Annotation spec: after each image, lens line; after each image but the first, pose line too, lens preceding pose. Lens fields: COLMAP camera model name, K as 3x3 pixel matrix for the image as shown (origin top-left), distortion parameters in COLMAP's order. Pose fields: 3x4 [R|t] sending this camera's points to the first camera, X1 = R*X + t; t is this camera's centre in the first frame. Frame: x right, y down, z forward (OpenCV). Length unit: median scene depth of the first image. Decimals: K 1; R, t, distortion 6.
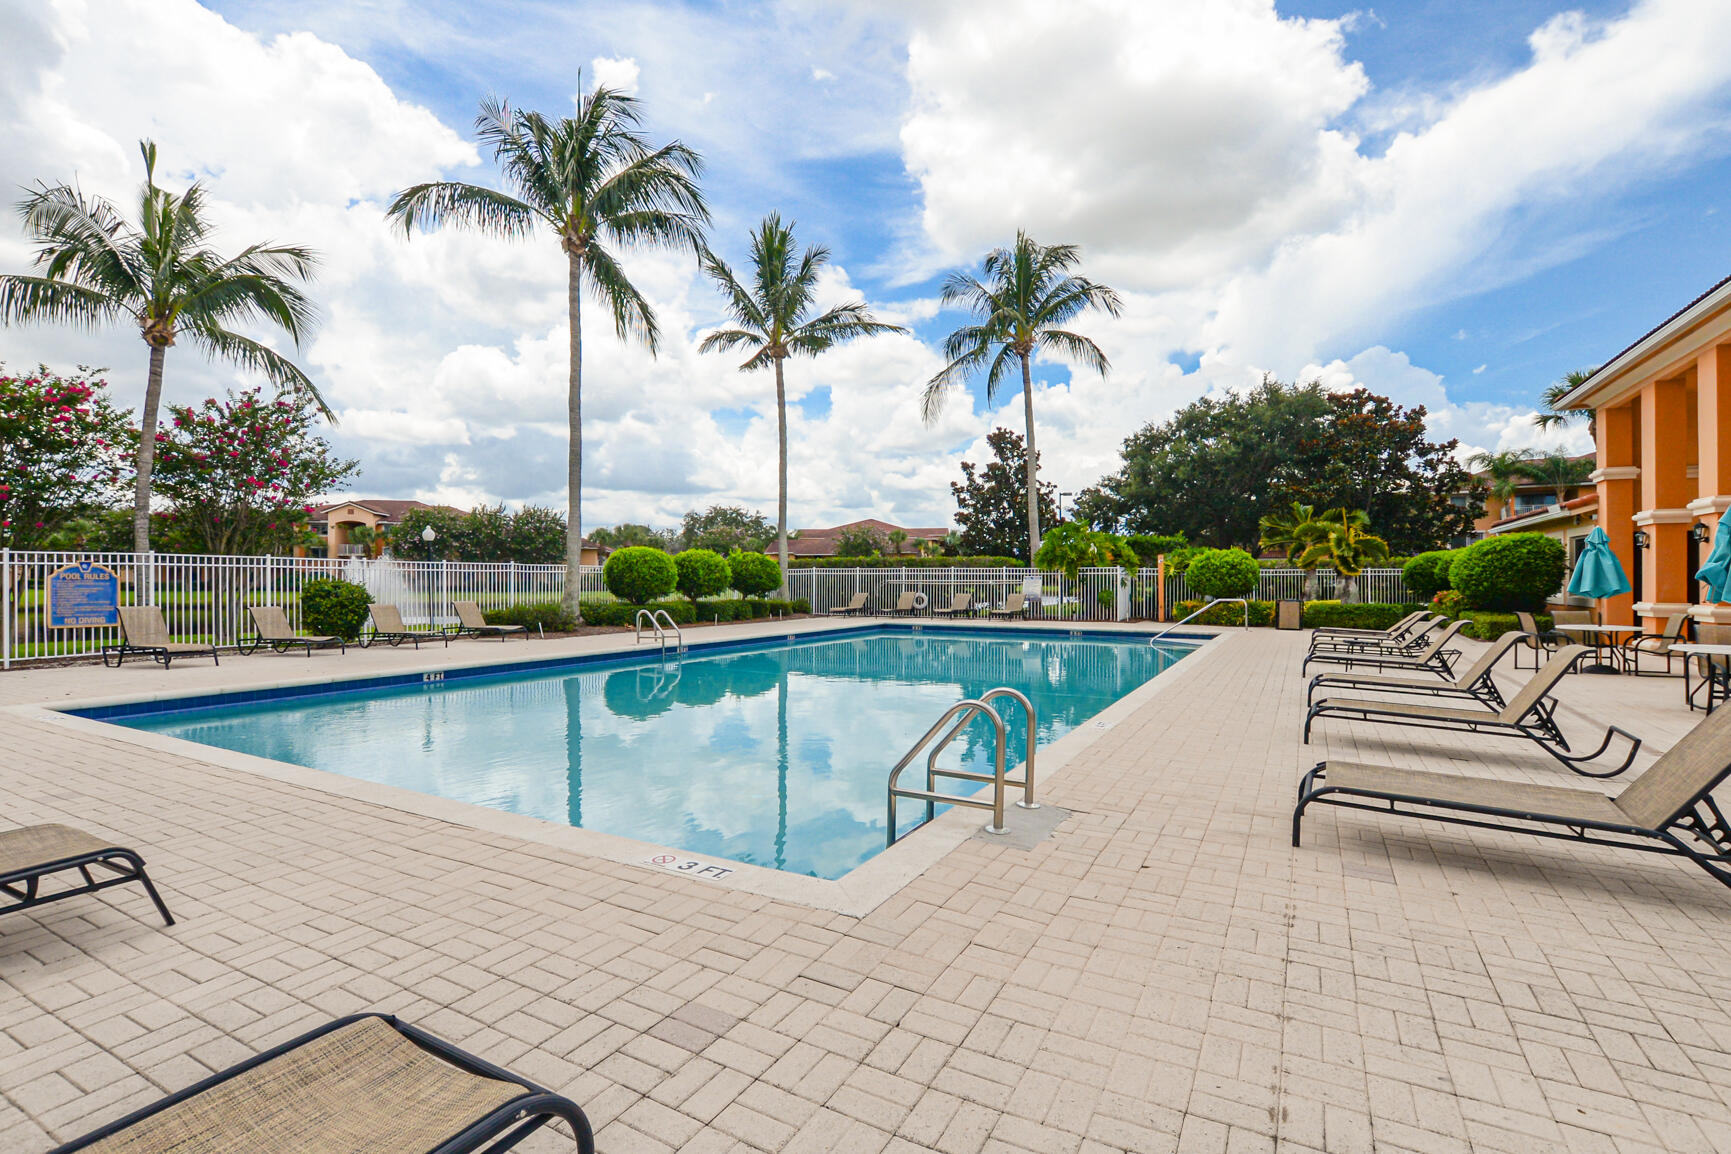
lens RADIAL K [[796.9, 0, 865.5], [0, 796.9, 577.0], [0, 0, 1]] dist [-0.028338, 0.011673]
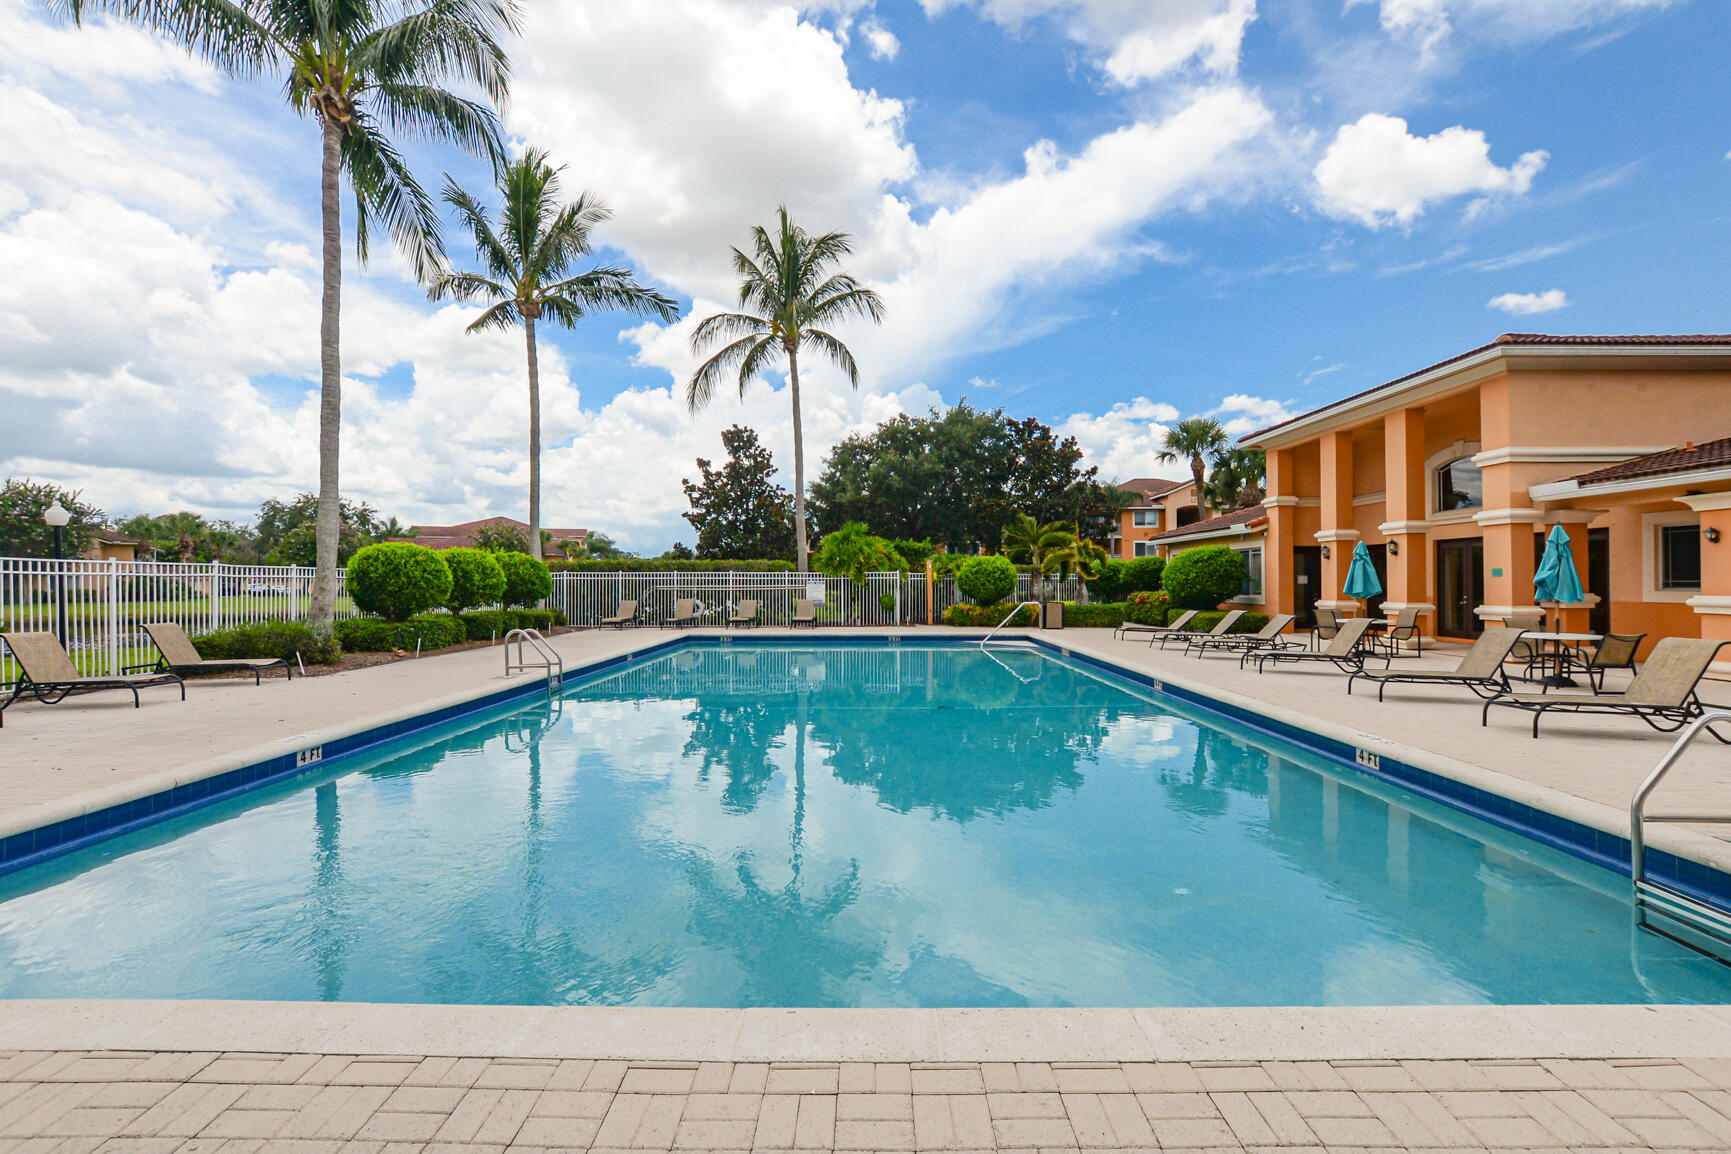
lens RADIAL K [[796.9, 0, 865.5], [0, 796.9, 577.0], [0, 0, 1]] dist [-0.028338, 0.011673]
pose [[0.886868, 0.000250, 0.462022, -0.135120], [0.002208, 0.999986, -0.004781, -0.000869], [-0.462017, 0.005260, 0.886855, 0.085563]]
